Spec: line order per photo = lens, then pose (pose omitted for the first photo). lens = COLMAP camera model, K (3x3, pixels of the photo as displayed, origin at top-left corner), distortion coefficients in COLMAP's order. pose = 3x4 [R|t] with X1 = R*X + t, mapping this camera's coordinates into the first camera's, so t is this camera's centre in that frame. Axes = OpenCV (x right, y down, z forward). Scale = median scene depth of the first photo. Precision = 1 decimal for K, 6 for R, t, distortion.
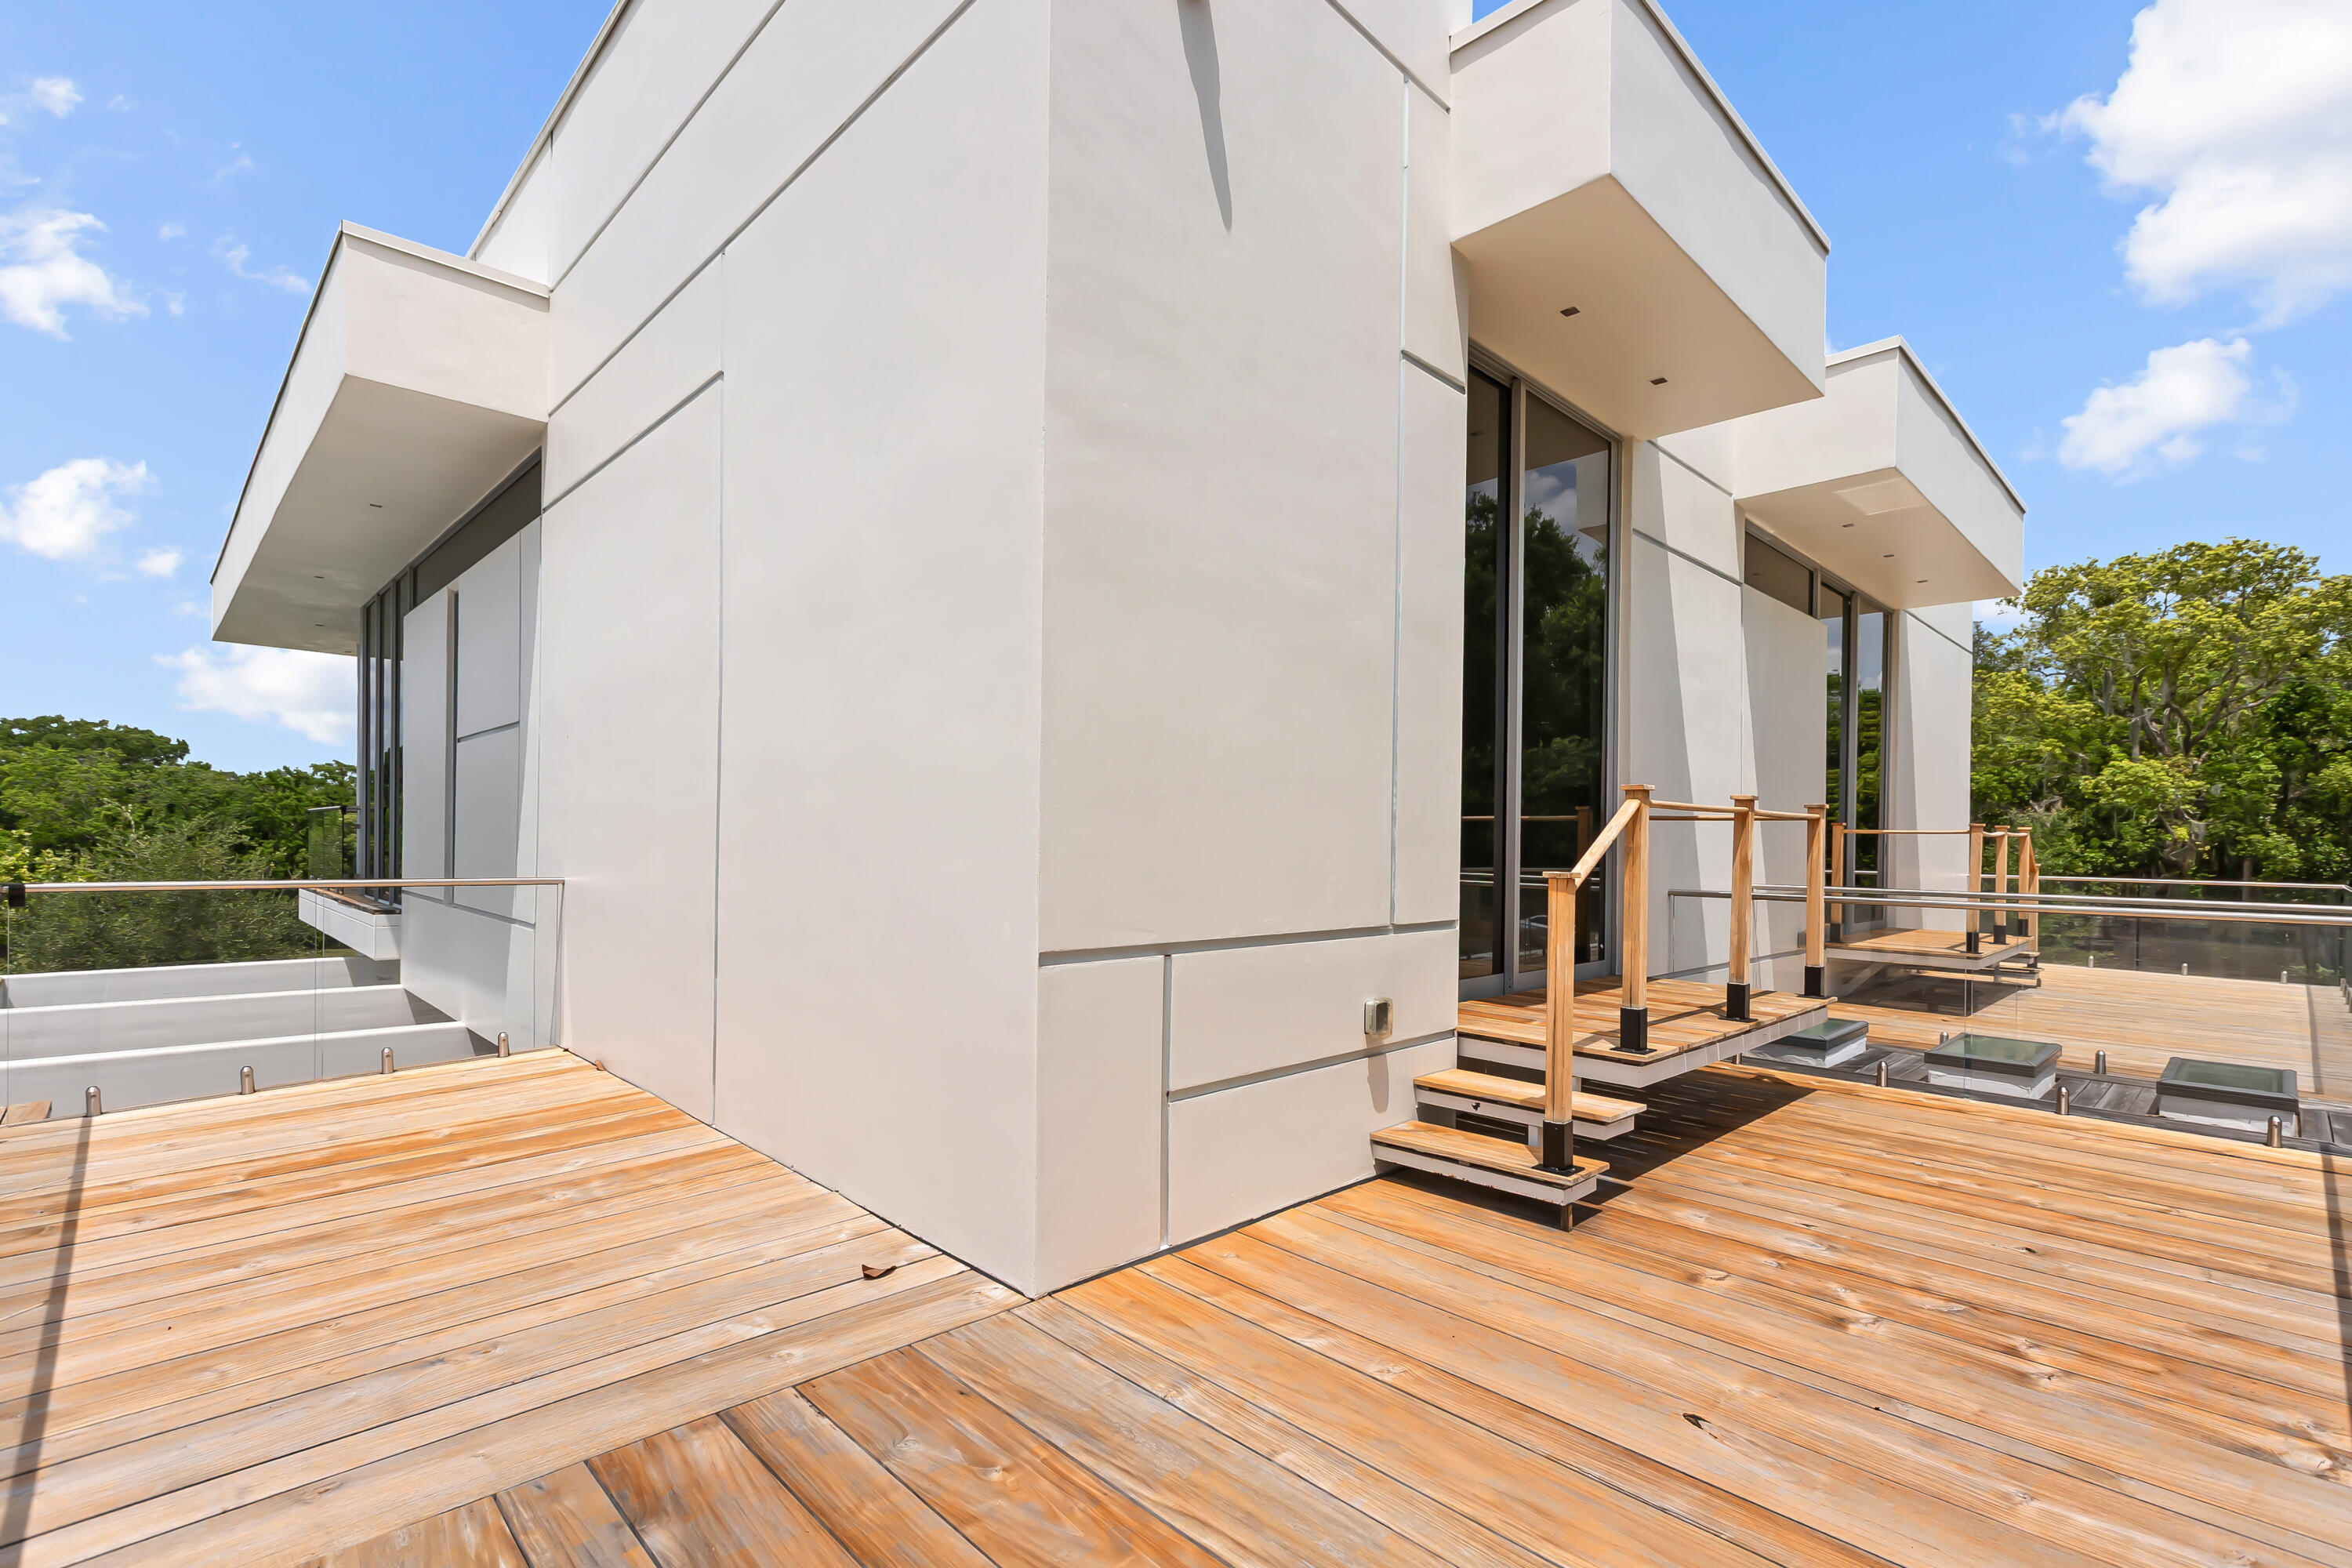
lens RADIAL K [[1066.4, 0, 1210.0], [0, 1066.4, 878.4], [0, 0, 1]] dist [0.001638, 0.001380]
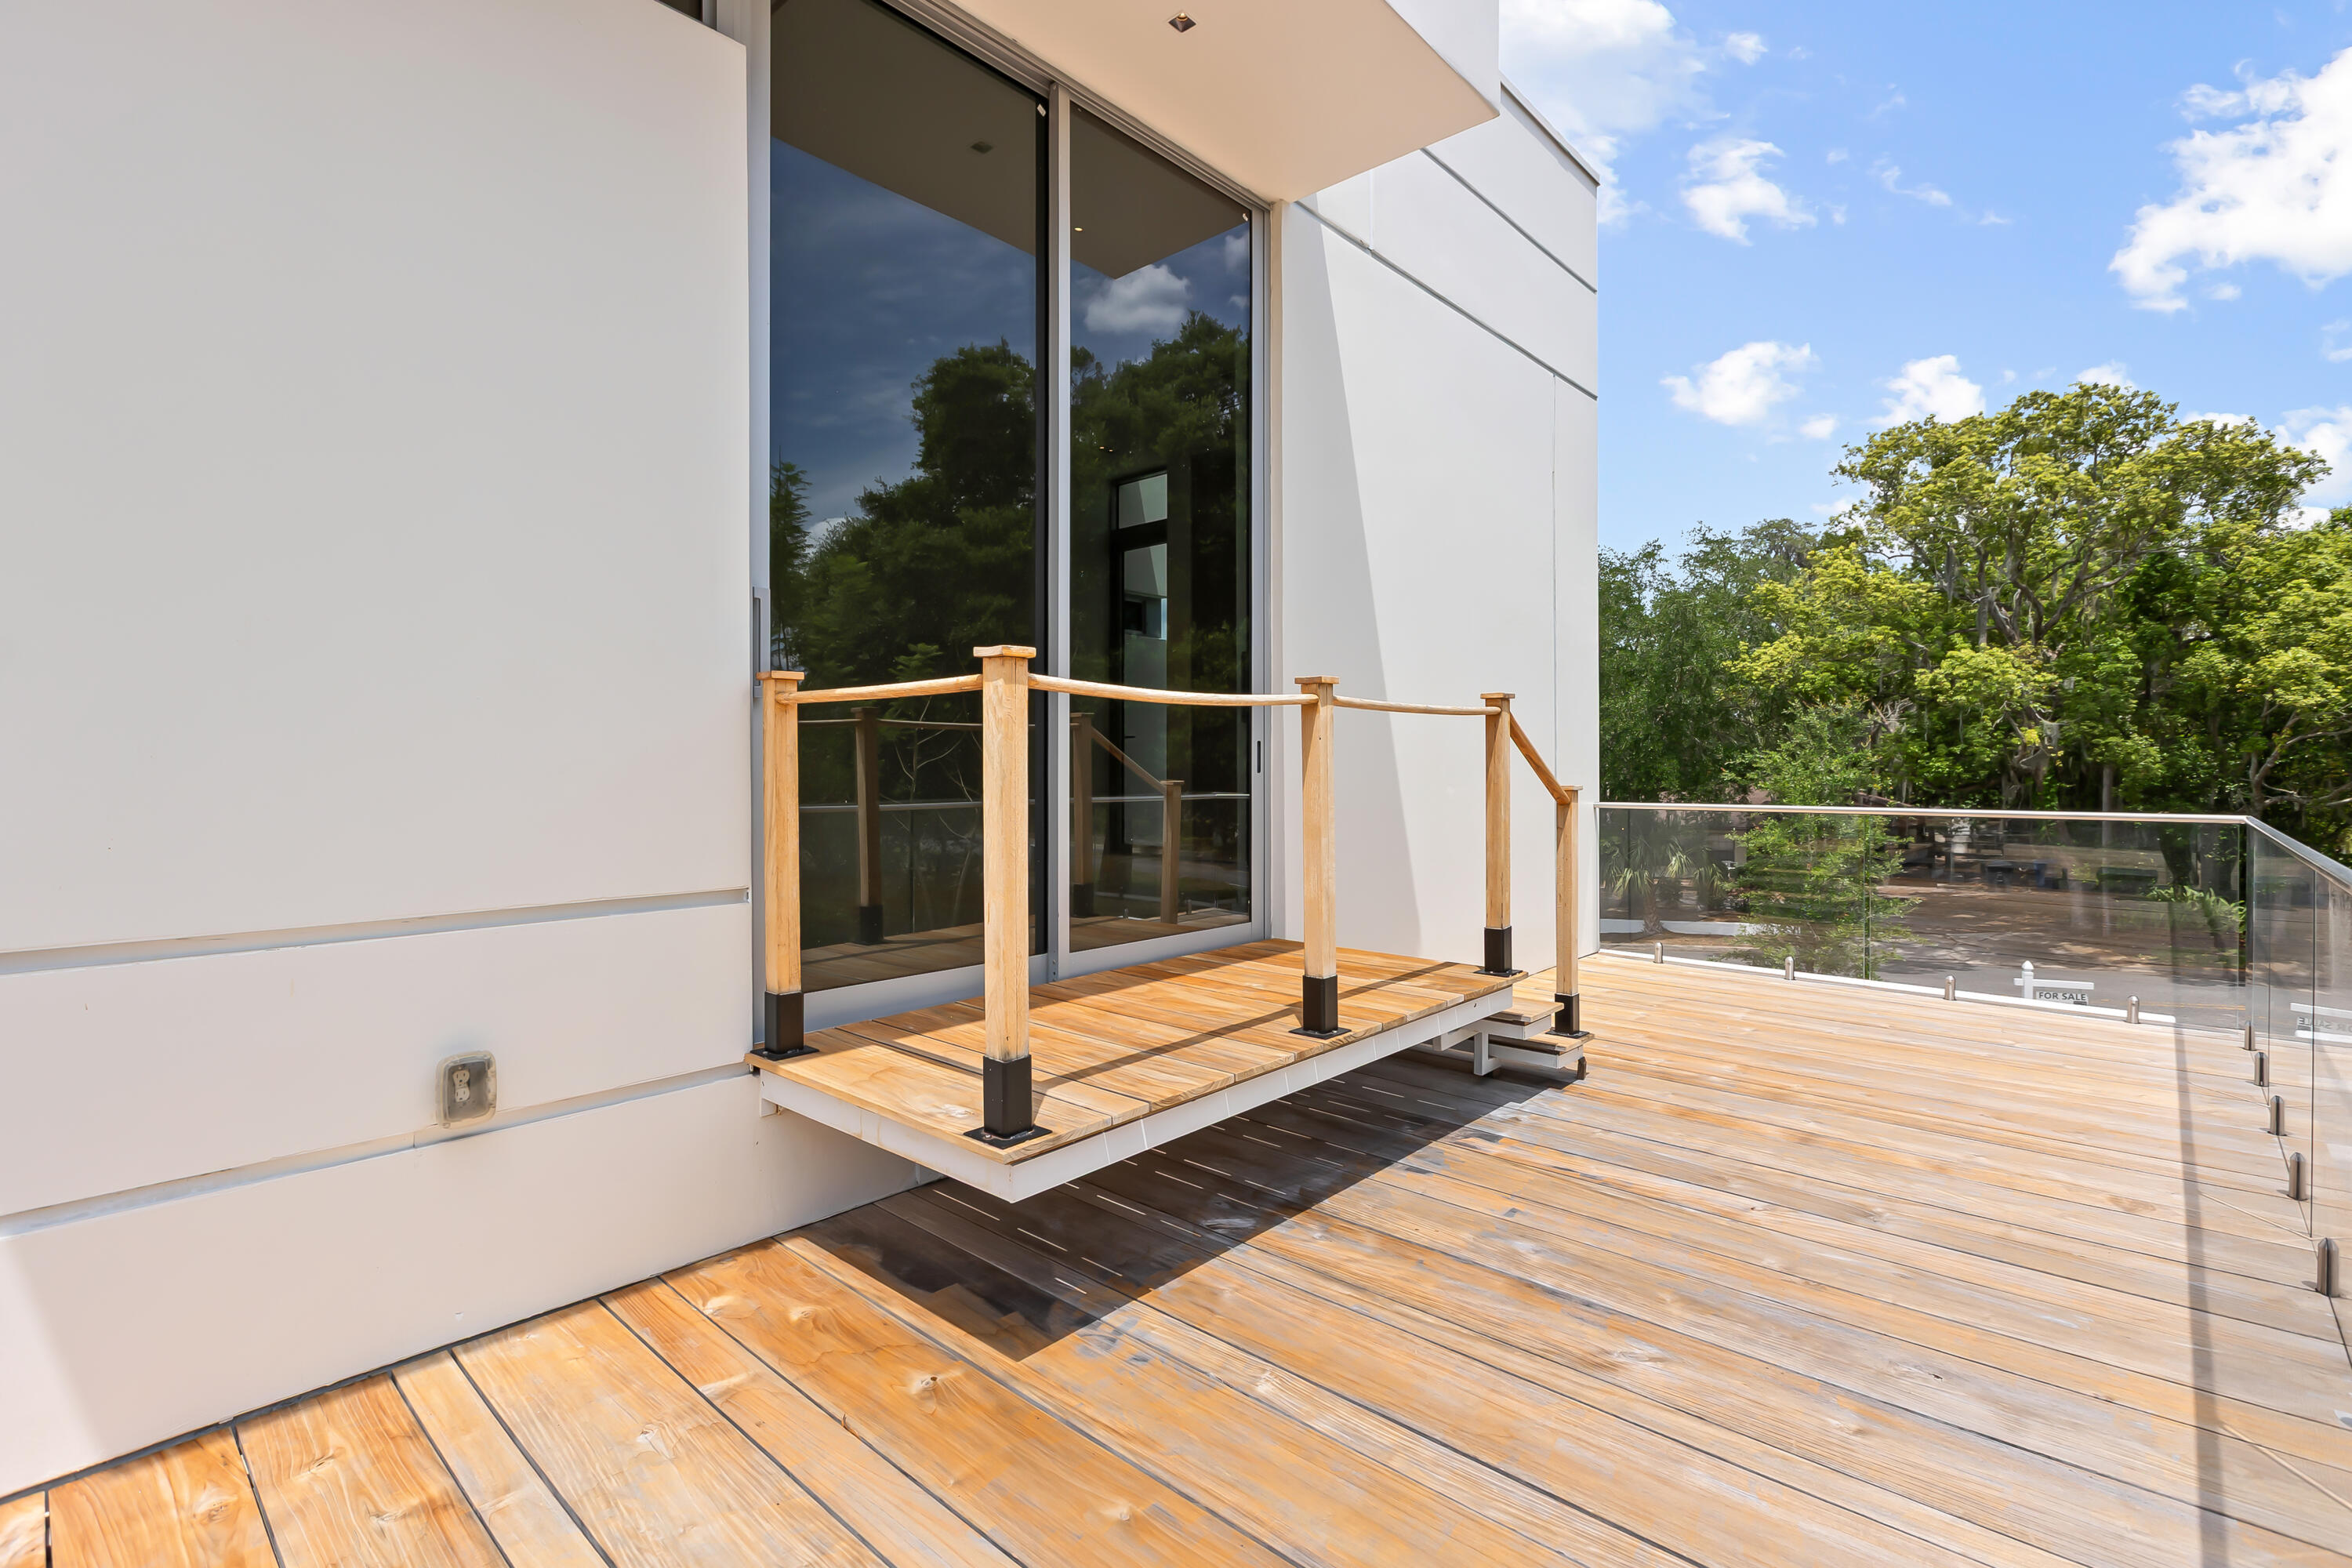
lens RADIAL K [[1077.7, 0, 1174.9], [0, 1077.7, 798.4], [0, 0, 1]] dist [-0.010081, 0.000719]
pose [[0.999159, -0.013071, 0.038859, 0.201620], [0.013155, 0.999912, -0.001916, -0.000659], [-0.038830, 0.002426, 0.999243, 0.183772]]
